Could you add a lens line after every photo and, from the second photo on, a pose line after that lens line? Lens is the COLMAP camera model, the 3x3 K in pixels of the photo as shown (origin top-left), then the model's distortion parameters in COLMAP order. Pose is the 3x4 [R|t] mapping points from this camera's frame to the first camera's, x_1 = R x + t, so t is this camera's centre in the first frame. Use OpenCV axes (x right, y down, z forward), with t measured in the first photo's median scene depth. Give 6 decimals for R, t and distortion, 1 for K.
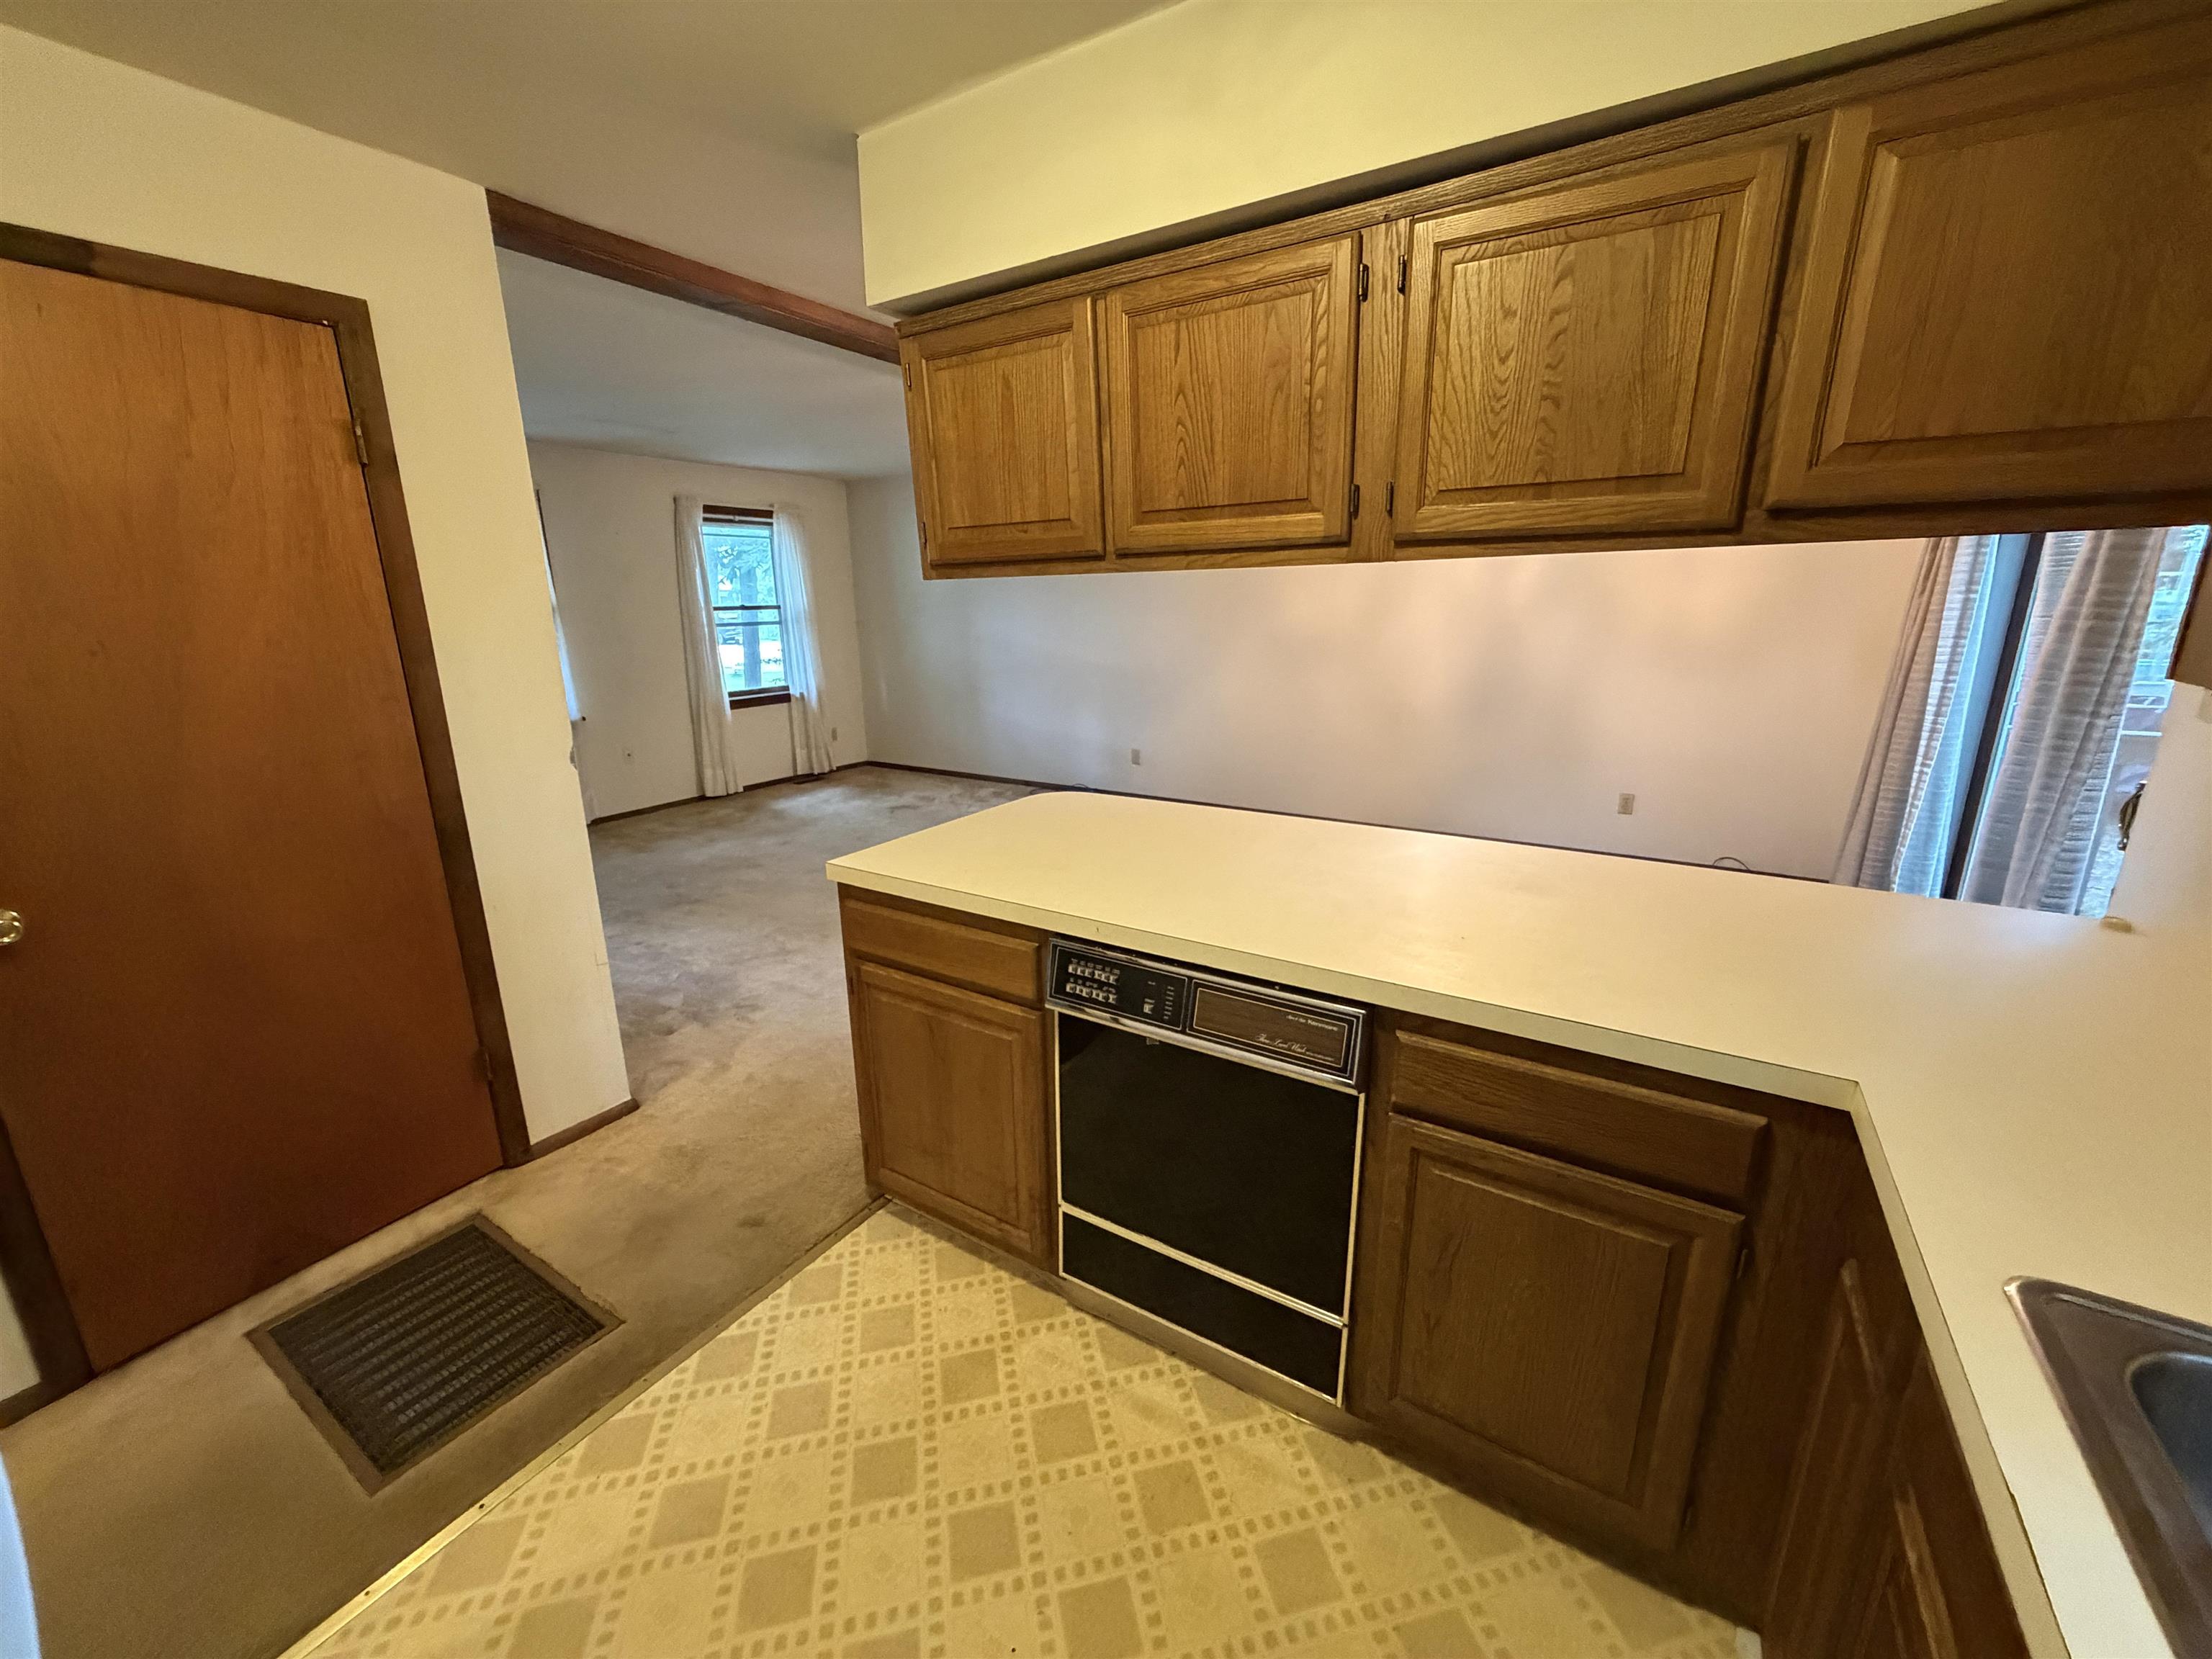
lens RADIAL K [[872.9, 0, 1105.1], [0, 872.9, 830.8], [0, 0, 1]] dist [-0.001137, 0.000434]
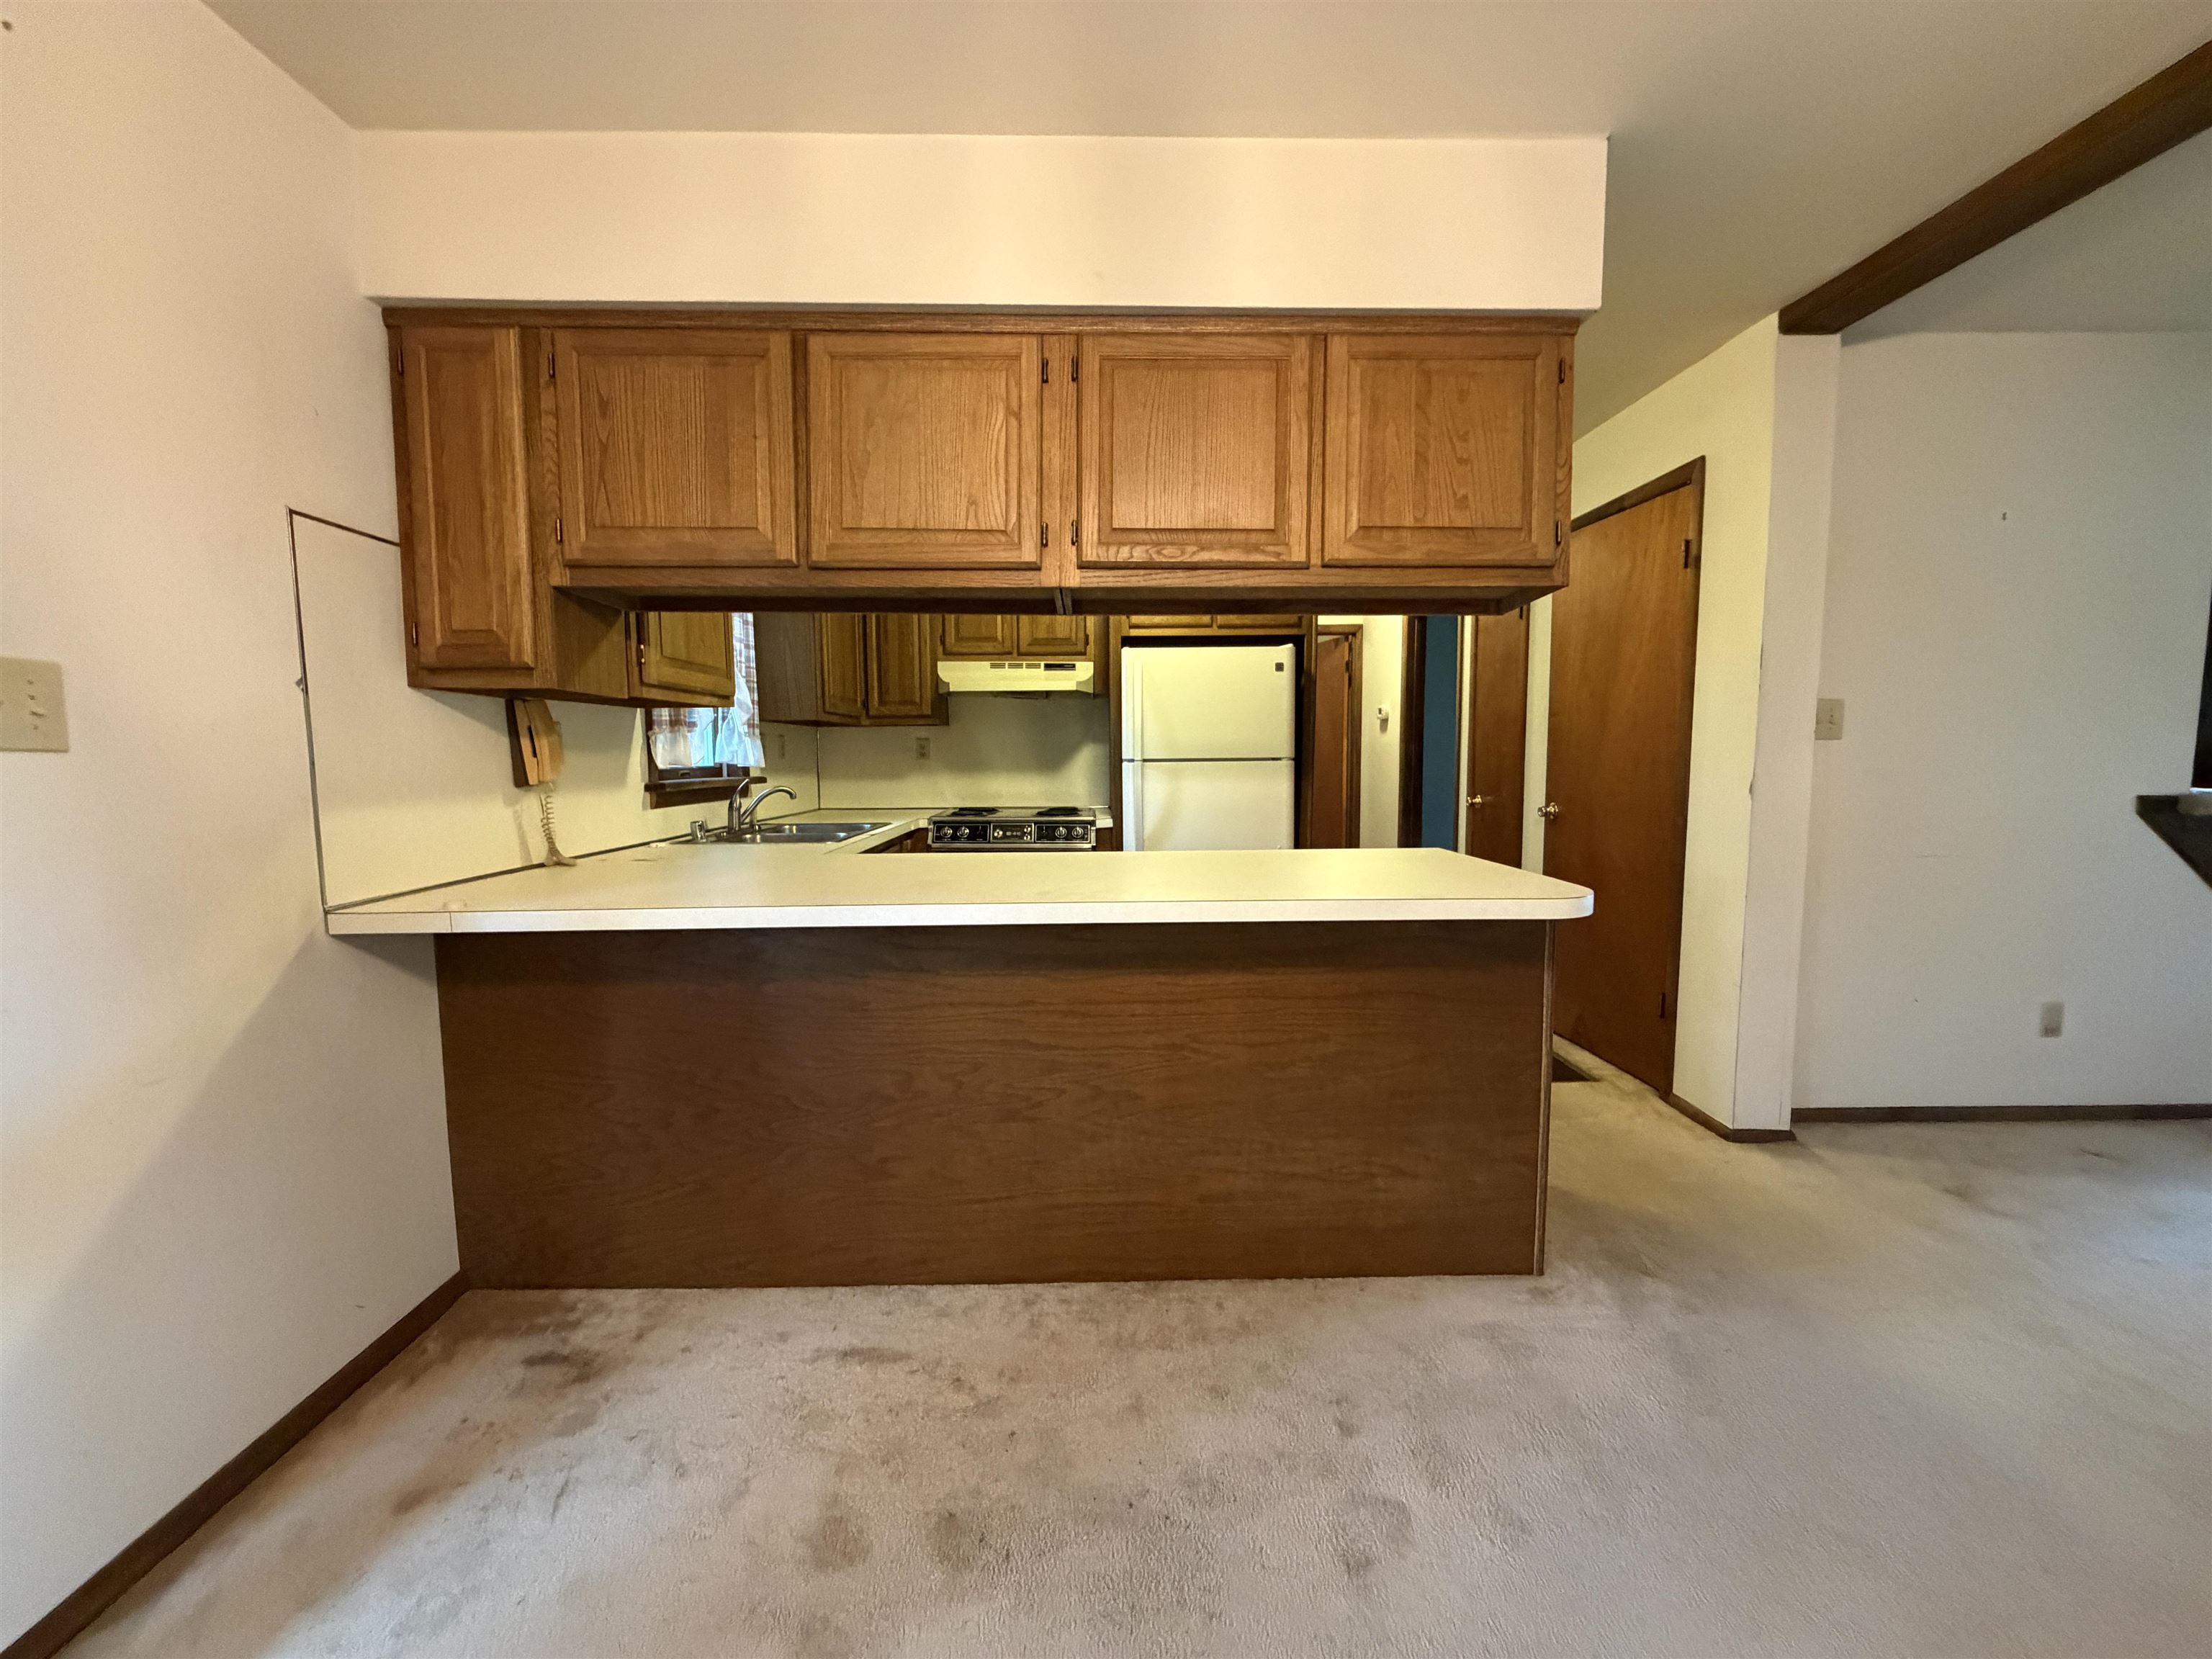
lens RADIAL K [[872.9, 0, 1104.3], [0, 872.9, 825.8], [0, 0, 1]] dist [-0.001137, 0.000434]
pose [[-0.833126, 0.059401, -0.549884, 0.880257], [-0.129062, 0.945889, 0.297721, -0.342487], [0.537814, 0.319008, -0.780378, 1.898866]]
